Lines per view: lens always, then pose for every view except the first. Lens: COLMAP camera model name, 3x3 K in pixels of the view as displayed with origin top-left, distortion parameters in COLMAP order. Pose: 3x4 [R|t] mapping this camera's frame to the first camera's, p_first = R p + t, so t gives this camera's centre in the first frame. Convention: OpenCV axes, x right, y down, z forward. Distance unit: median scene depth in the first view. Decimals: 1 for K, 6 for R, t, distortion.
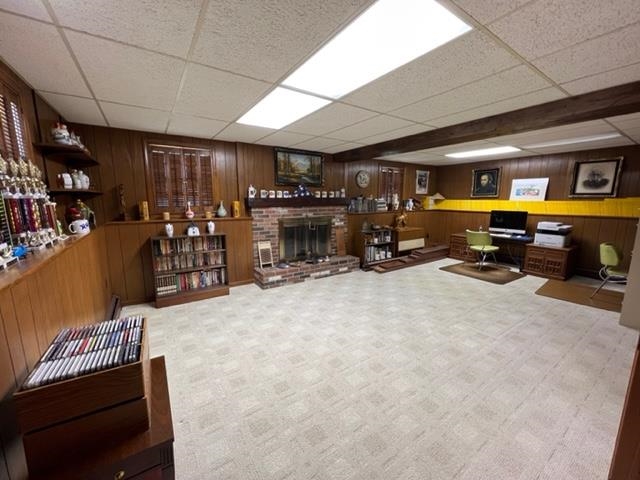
lens RADIAL K [[256.2, 0, 318.5], [0, 256.2, 239.6], [0, 0, 1]] dist [-0.004697, 0.001119]
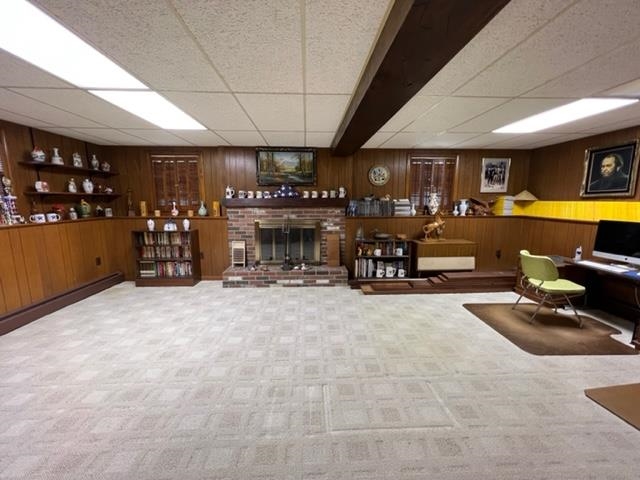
lens RADIAL K [[256.2, 0, 319.1], [0, 256.2, 239.5], [0, 0, 1]] dist [-0.004697, 0.001119]
pose [[0.856777, 0.077964, -0.509760, 0.550948], [-0.081287, 0.996566, 0.015794, -0.039069], [0.509241, 0.027905, 0.860172, 0.271437]]
